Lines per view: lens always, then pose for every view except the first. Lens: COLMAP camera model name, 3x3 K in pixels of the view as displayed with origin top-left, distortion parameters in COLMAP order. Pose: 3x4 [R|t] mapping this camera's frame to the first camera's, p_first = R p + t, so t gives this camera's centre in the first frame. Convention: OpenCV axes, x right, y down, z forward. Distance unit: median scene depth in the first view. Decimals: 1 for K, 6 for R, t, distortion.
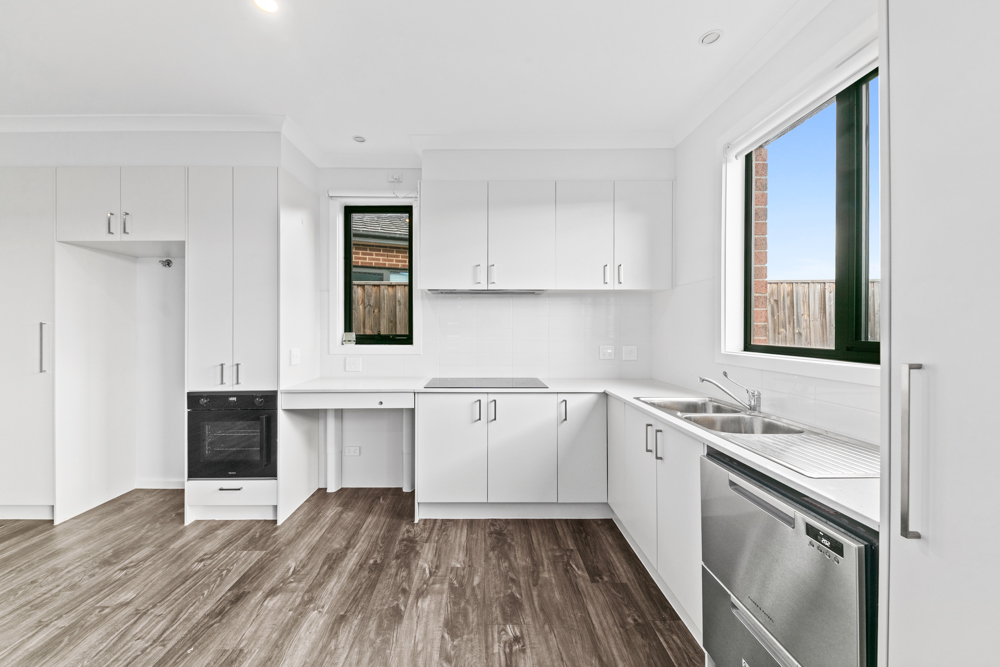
lens RADIAL K [[372.7, 0, 484.5], [0, 372.7, 330.0], [0, 0, 1]] dist [0.006665, -0.002022]
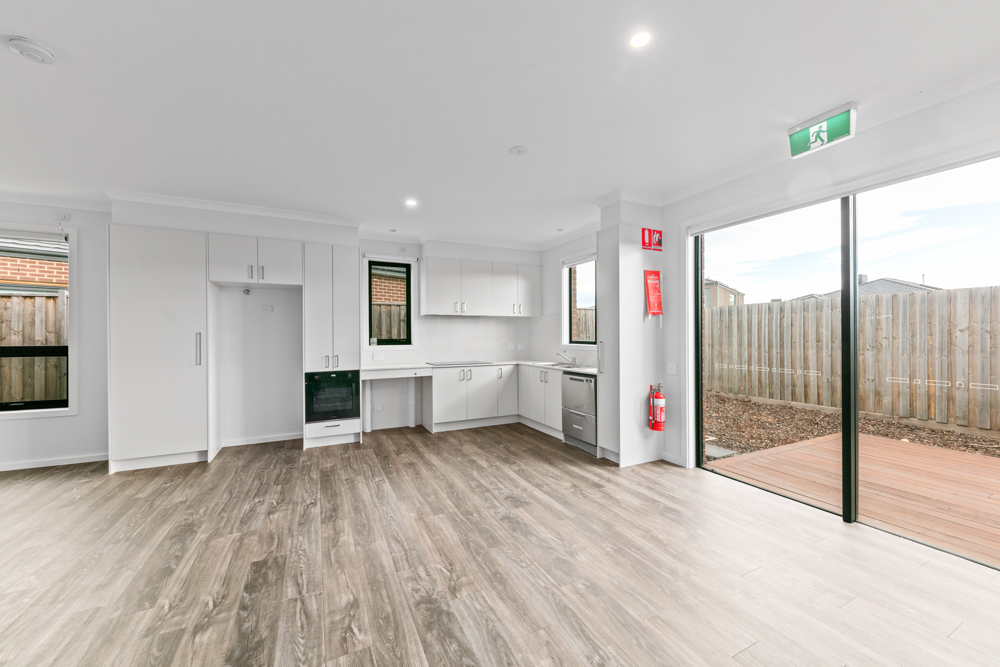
lens RADIAL K [[372.7, 0, 499.4], [0, 372.7, 335.7], [0, 0, 1]] dist [0.006665, -0.002022]
pose [[0.898410, -0.005077, 0.439129, -0.723651], [0.005270, 0.999986, 0.000781, -0.001408], [-0.439127, 0.001613, 0.898424, -0.912965]]
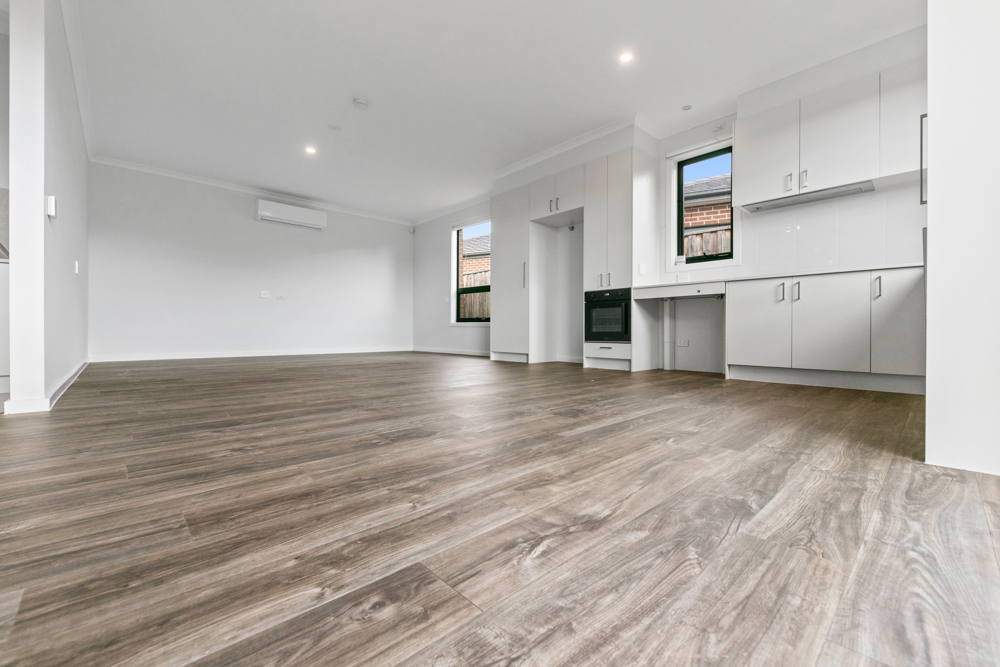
lens RADIAL K [[410.3, 0, 495.5], [0, 410.3, 331.5], [0, 0, 1]] dist [0.002763, -0.002791]
pose [[0.672787, 0.001679, -0.739835, 0.339835], [-0.003240, 0.999995, -0.000676, 0.343701], [0.739829, 0.002852, 0.672788, -0.584723]]
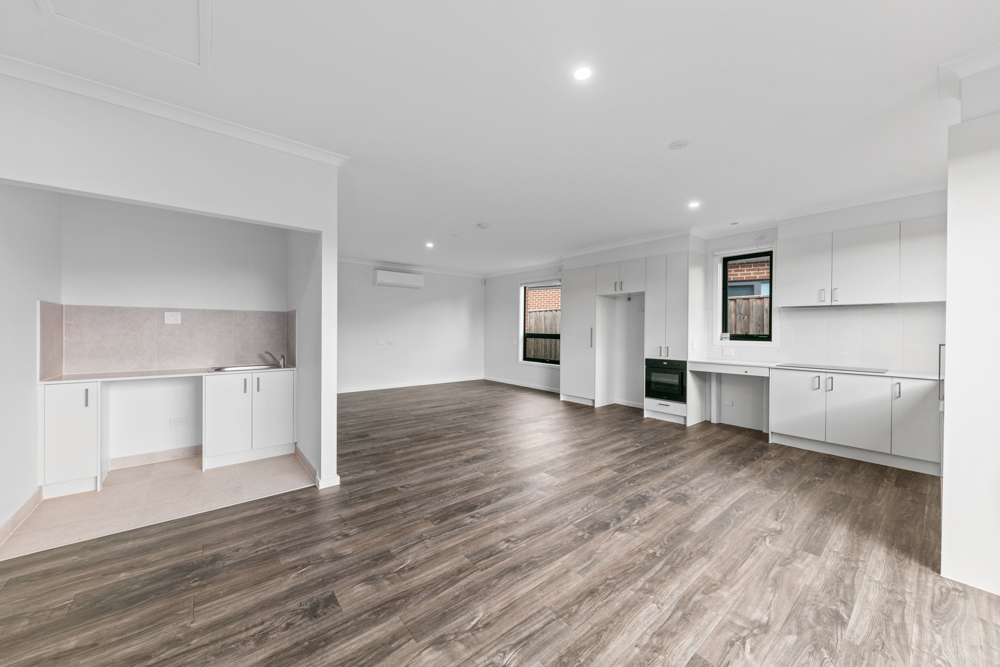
lens RADIAL K [[360.8, 0, 490.7], [0, 360.8, 331.4], [0, 0, 1]] dist [-0.001672, -0.000868]
pose [[0.616554, 0.007920, -0.787273, 0.327232], [-0.006908, 0.999965, 0.004650, -0.000721], [0.787282, 0.002571, 0.616588, -1.036113]]
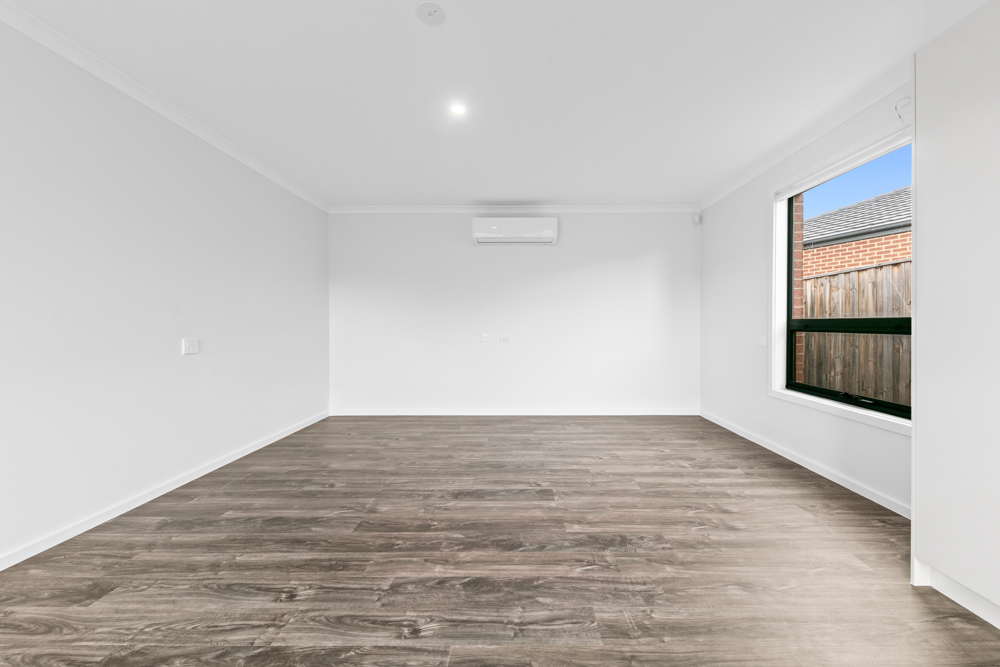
lens RADIAL K [[360.8, 0, 513.3], [0, 360.8, 329.8], [0, 0, 1]] dist [-0.001672, -0.000868]
pose [[-0.015885, 0.014425, -0.999770, -0.776770], [0.001156, 0.999896, 0.014409, 0.046084], [0.999873, -0.000927, -0.015900, 0.272134]]
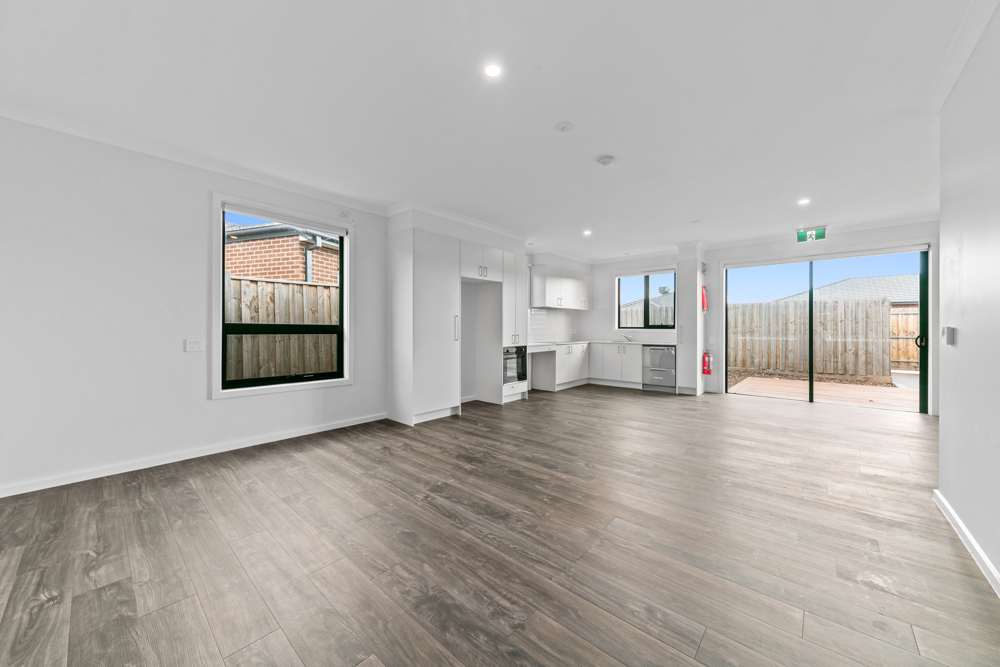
lens RADIAL K [[360.8, 0, 504.6], [0, 360.8, 332.5], [0, 0, 1]] dist [-0.001672, -0.000868]
pose [[0.663036, -0.007734, 0.748548, -2.394240], [0.000054, 0.999947, 0.010284, 0.049496], [-0.748588, -0.006778, 0.663001, -0.475925]]
